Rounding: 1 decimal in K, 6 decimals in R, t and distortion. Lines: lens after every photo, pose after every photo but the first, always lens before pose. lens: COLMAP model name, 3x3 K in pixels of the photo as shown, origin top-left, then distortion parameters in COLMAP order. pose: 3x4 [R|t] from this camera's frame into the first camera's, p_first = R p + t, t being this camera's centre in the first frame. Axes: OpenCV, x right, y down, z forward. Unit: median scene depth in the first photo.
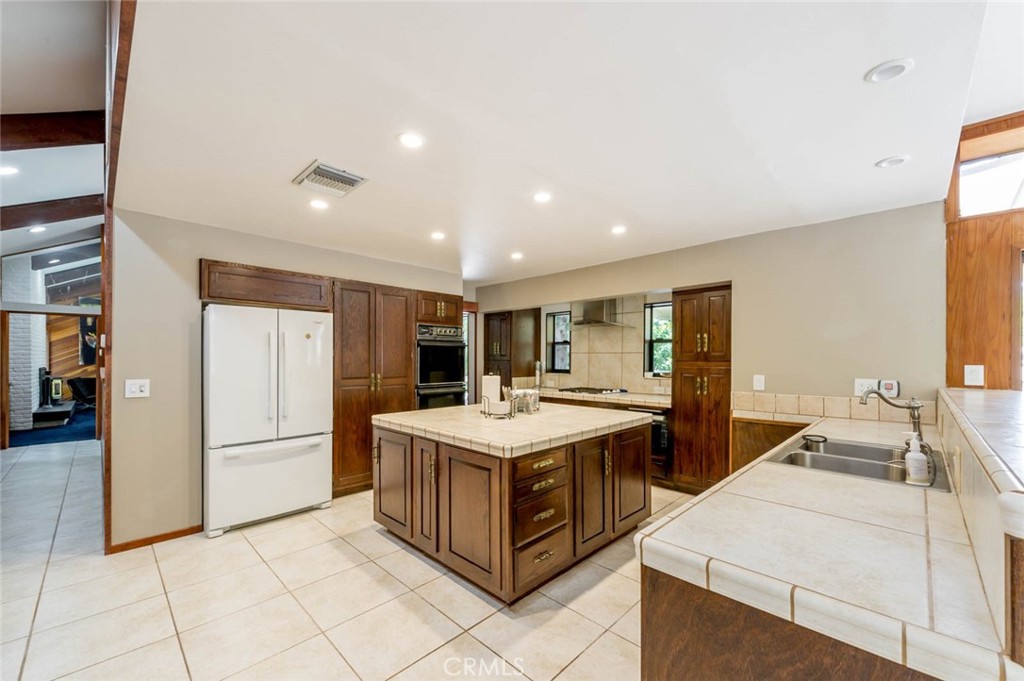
lens RADIAL K [[404.6, 0, 511.4], [0, 404.6, 357.3], [0, 0, 1]] dist [0.002887, 0.000205]
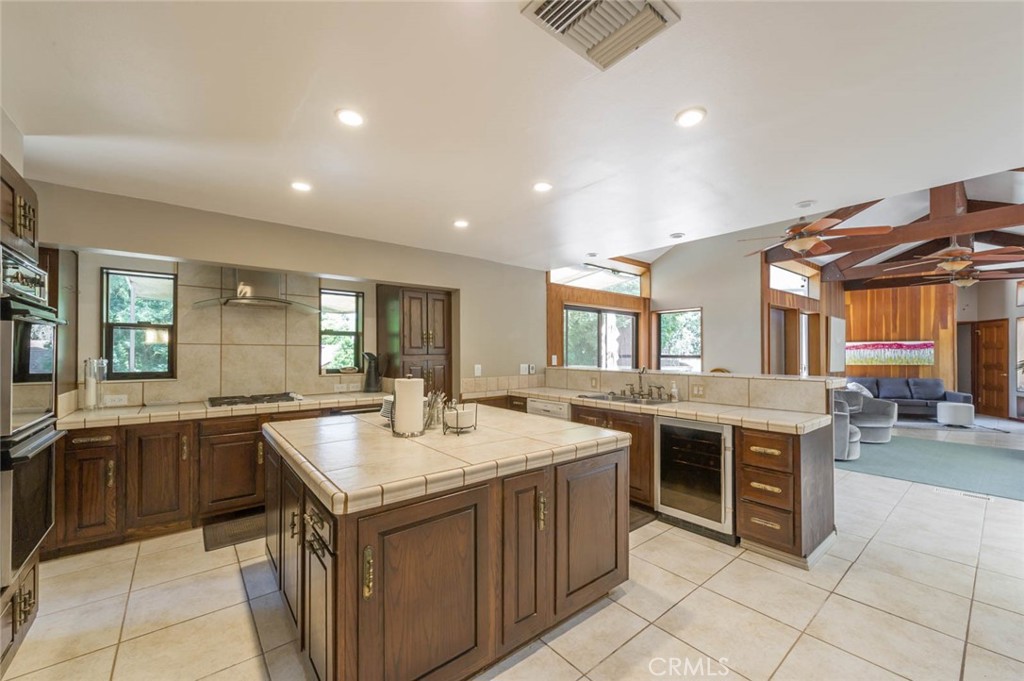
lens RADIAL K [[412.1, 0, 508.2], [0, 412.1, 348.6], [0, 0, 1]] dist [0.007753, 0.000036]
pose [[0.091807, 0.005766, 0.995760, -0.510402], [-0.002167, 0.999982, -0.005590, -0.000876], [-0.995774, -0.001645, 0.091818, 0.547660]]
